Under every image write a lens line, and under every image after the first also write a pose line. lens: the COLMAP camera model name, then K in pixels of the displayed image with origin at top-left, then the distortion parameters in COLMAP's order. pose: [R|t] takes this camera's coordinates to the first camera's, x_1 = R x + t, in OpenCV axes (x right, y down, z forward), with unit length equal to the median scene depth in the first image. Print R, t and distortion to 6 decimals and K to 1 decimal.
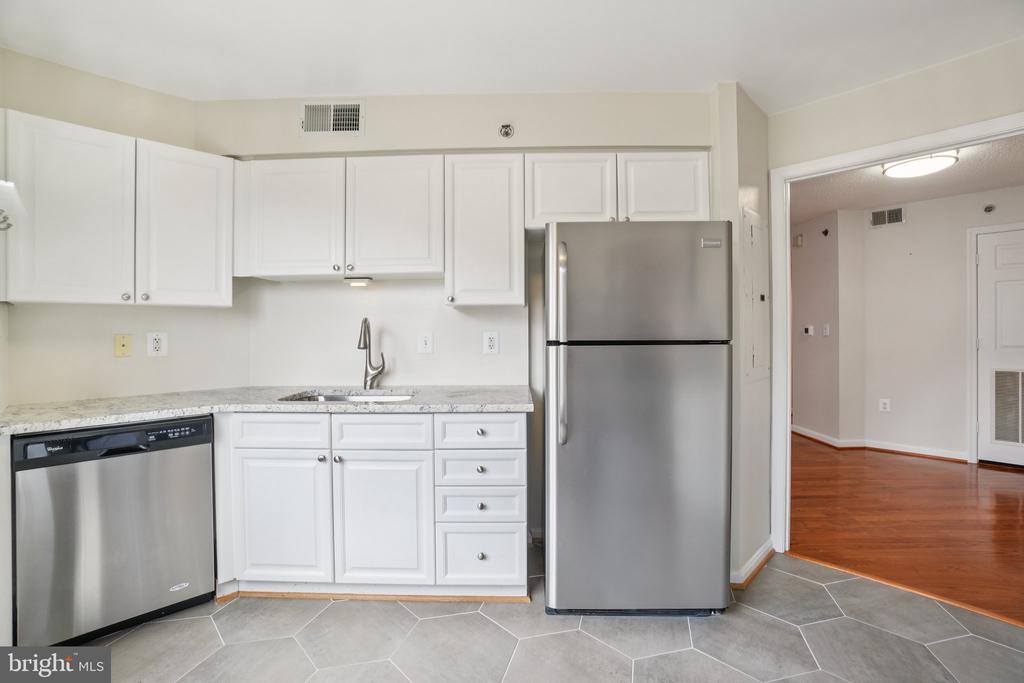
lens RADIAL K [[452.7, 0, 511.6], [0, 452.7, 332.3], [0, 0, 1]] dist [-0.036117, 0.000056]
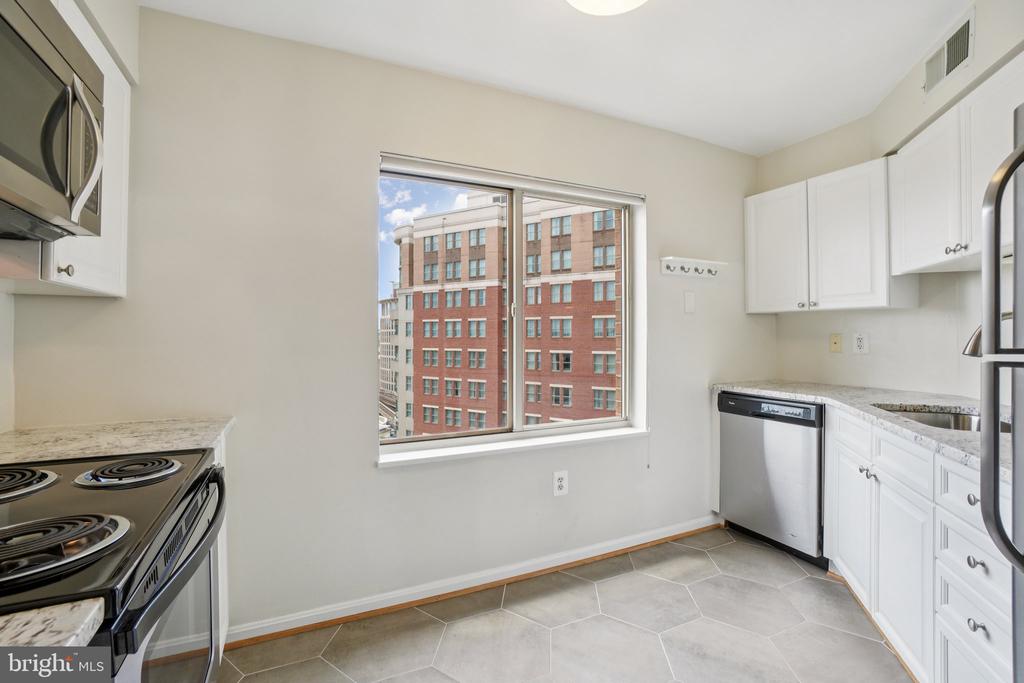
lens RADIAL K [[452.7, 0, 511.6], [0, 452.7, 332.3], [0, 0, 1]] dist [-0.036117, 0.000056]
pose [[-0.325485, 0.000880, -0.945547, 0.661344], [-0.002209, 0.999996, 0.001692, 0.000139], [0.945545, 0.002639, -0.325482, 0.616150]]
